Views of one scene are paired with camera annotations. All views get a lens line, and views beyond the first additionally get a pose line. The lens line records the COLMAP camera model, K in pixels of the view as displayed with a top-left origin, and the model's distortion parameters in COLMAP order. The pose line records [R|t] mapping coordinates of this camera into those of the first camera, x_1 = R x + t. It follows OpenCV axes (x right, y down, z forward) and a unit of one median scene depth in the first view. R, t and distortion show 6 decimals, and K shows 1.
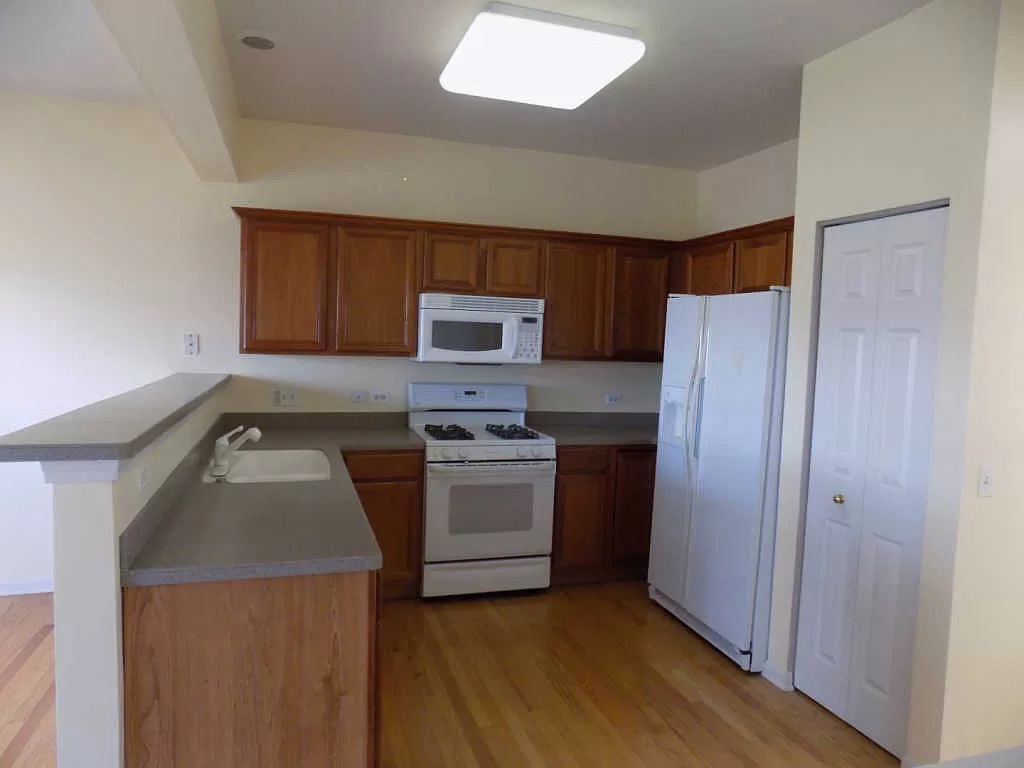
lens RADIAL K [[695.1, 0, 512.0], [0, 695.1, 384.0], [0, 0, 1]] dist [-0.051267, 0.003144]
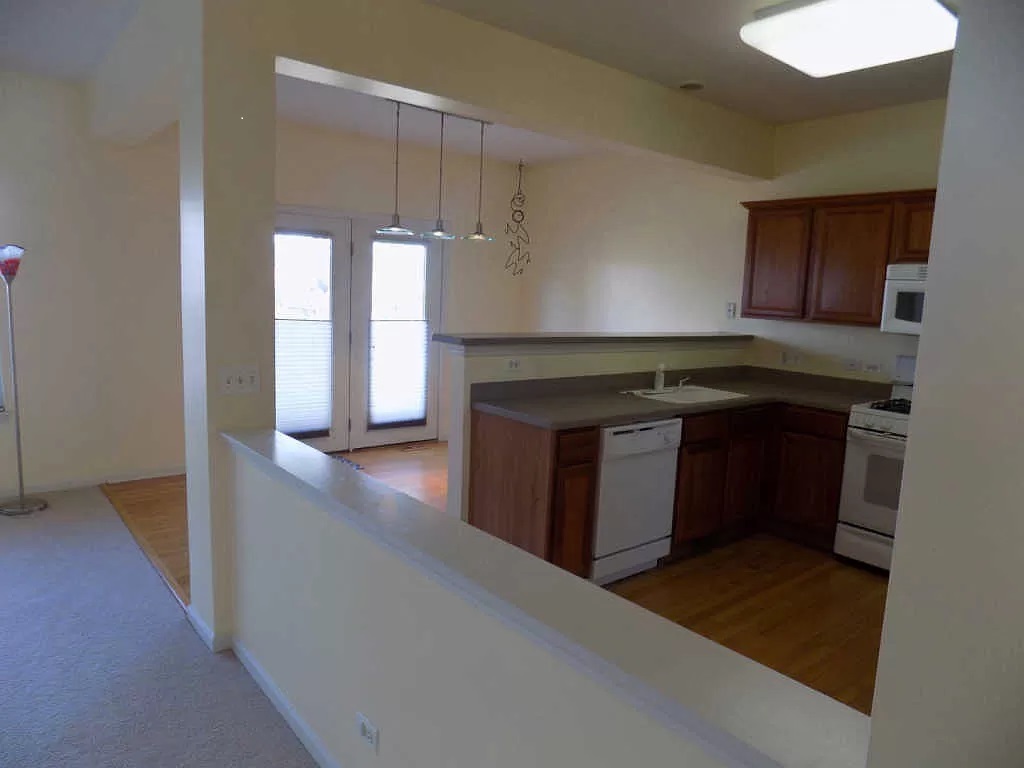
lens RADIAL K [[695.1, 0, 512.0], [0, 695.1, 384.0], [0, 0, 1]] dist [-0.051267, 0.003144]
pose [[0.375936, 0.112979, -0.919732, 0.590808], [-0.099062, 0.991752, 0.081335, 0.014943], [0.921335, 0.060534, 0.384027, 0.121704]]
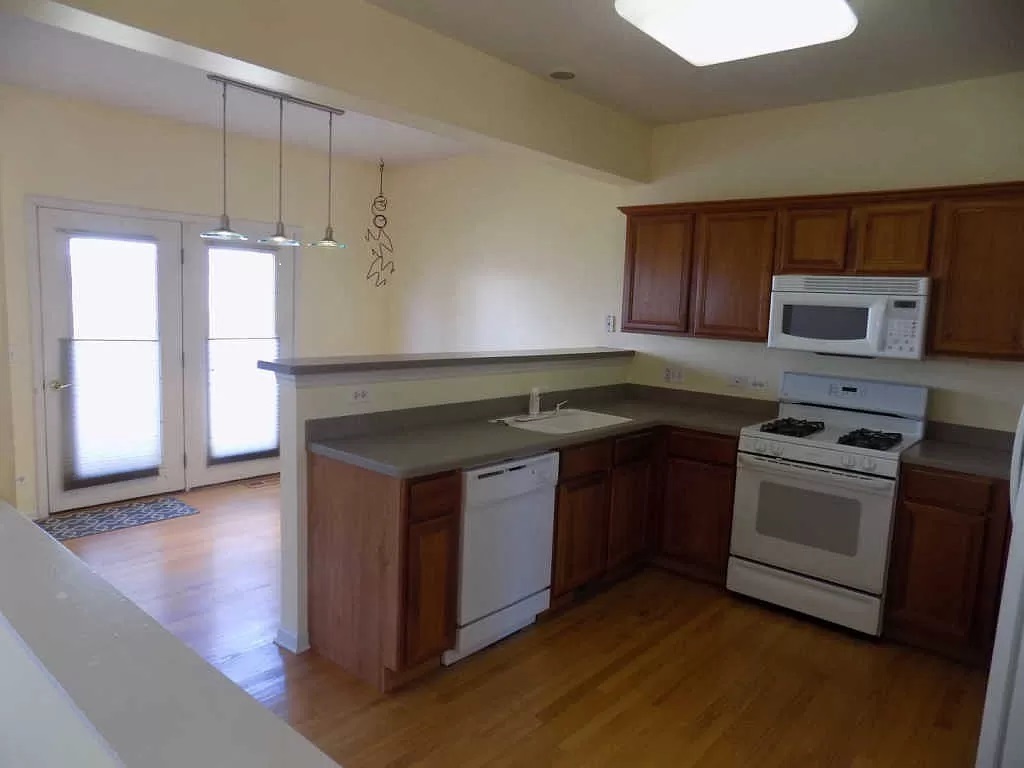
lens RADIAL K [[695.1, 0, 512.0], [0, 695.1, 384.0], [0, 0, 1]] dist [-0.051267, 0.003144]
pose [[0.523495, 0.090654, -0.847192, 0.481389], [-0.086933, 0.994817, 0.052733, -0.002408], [0.847582, 0.046044, 0.528663, 0.210045]]
